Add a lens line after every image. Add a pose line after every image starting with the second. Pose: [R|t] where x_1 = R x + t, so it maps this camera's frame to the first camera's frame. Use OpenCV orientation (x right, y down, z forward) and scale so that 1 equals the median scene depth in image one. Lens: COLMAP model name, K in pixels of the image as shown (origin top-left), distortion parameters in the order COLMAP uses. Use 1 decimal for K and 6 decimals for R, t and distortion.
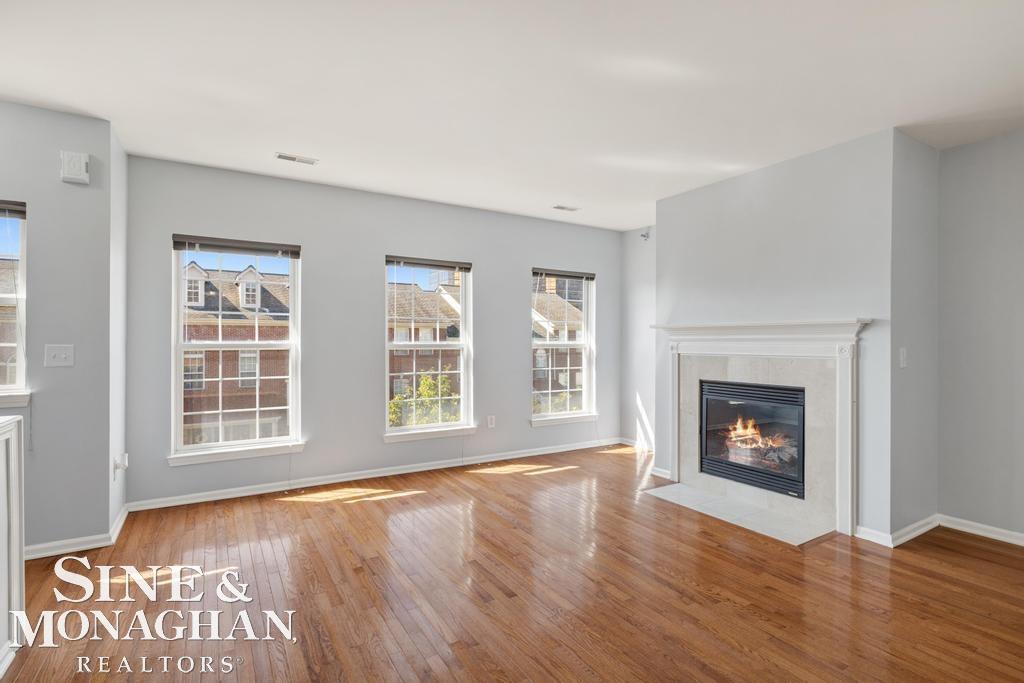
lens RADIAL K [[479.4, 0, 506.6], [0, 479.4, 341.3], [0, 0, 1]] dist [-0.000724, -0.000168]
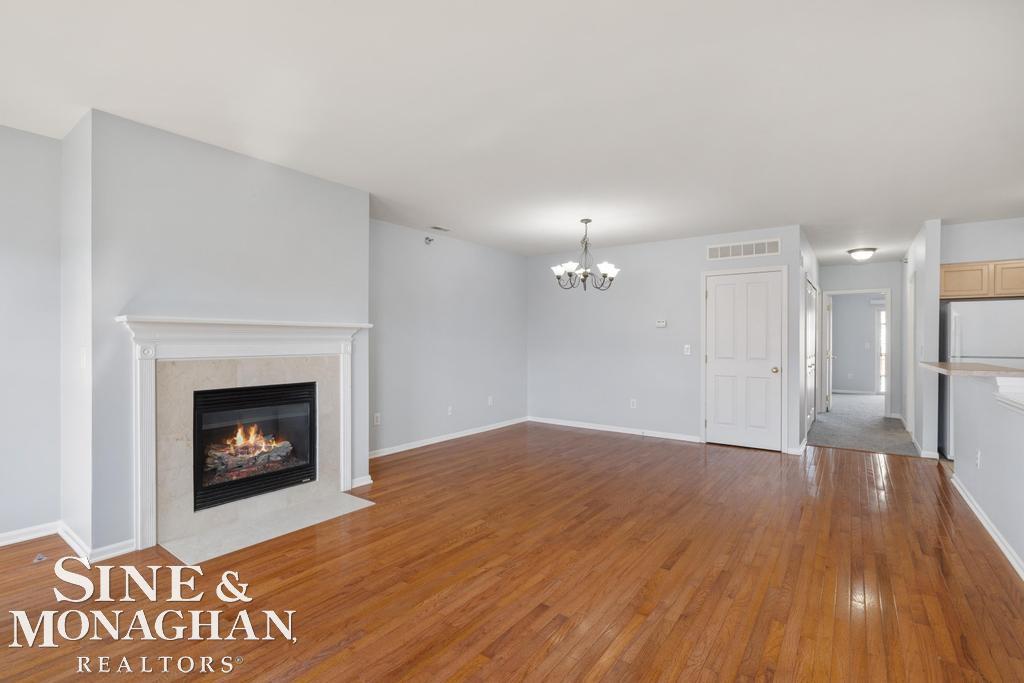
lens RADIAL K [[479.4, 0, 506.6], [0, 479.4, 341.3], [0, 0, 1]] dist [-0.000724, -0.000168]
pose [[-0.375712, -0.006241, 0.926716, -0.590689], [-0.001854, 0.999980, 0.005983, -0.007269], [-0.926735, 0.000529, -0.375716, 0.991858]]
